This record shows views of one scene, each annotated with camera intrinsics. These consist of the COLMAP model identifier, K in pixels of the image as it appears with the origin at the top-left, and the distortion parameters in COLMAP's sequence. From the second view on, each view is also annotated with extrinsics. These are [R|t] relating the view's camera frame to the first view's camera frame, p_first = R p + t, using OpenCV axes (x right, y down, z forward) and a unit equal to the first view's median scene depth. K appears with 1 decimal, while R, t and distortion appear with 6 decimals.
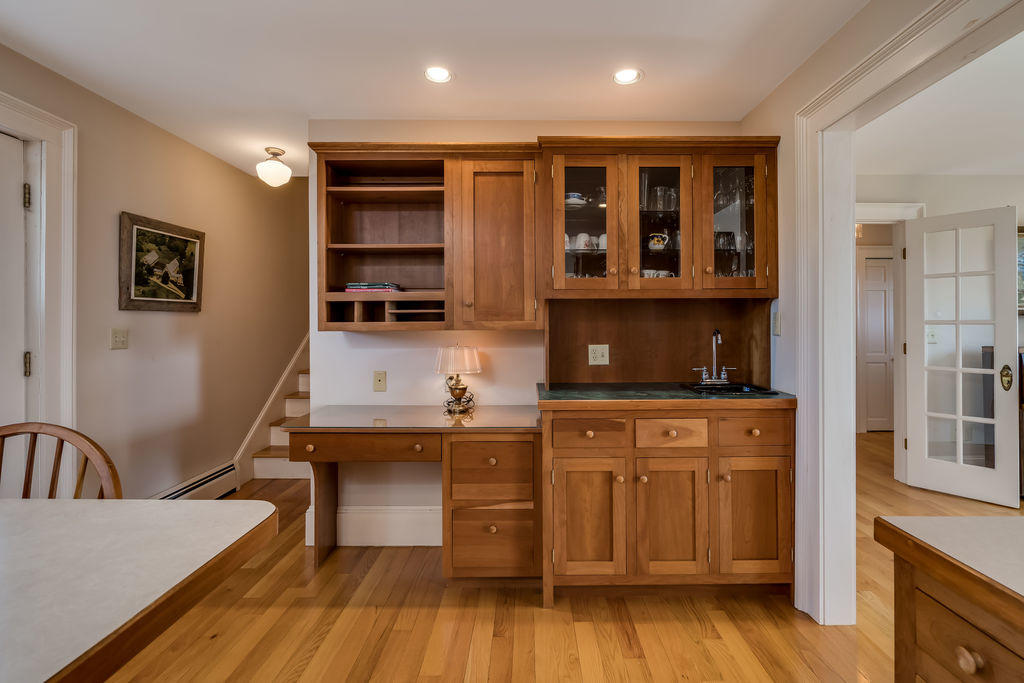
lens RADIAL K [[469.0, 0, 540.4], [0, 469.0, 314.9], [0, 0, 1]] dist [-0.003564, 0.000543]
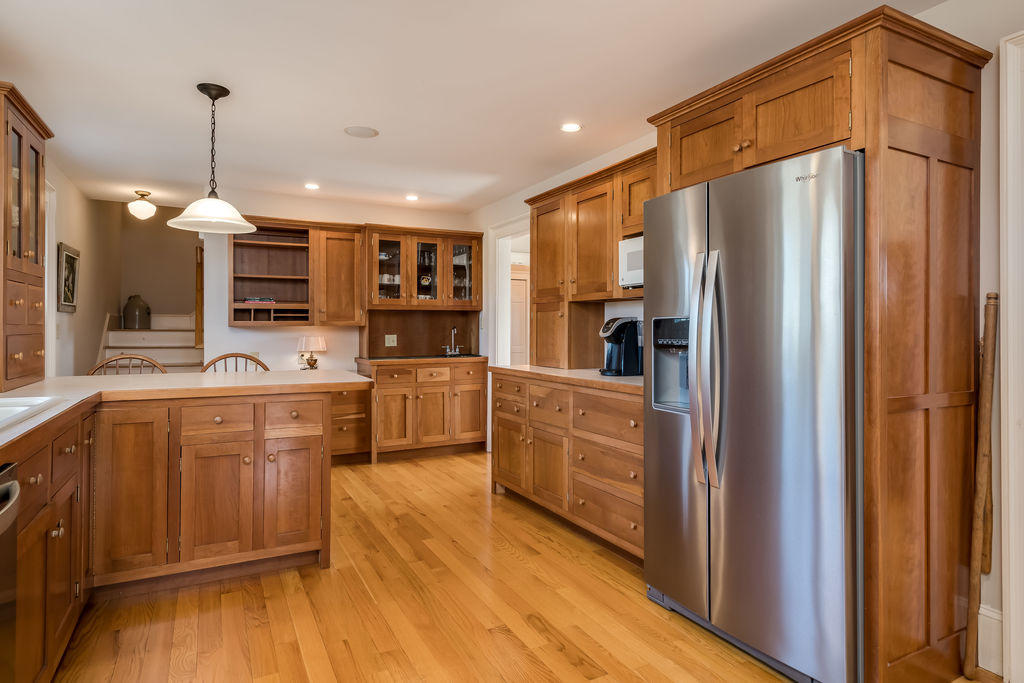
lens RADIAL K [[560.0, 0, 511.8], [0, 560.0, 331.1], [0, 0, 1]] dist [-0.006600, 0.000376]
pose [[0.894978, -0.001943, 0.446107, -0.466840], [-0.005895, 0.999852, 0.016181, 0.013648], [-0.446072, -0.017111, 0.894833, -1.240213]]
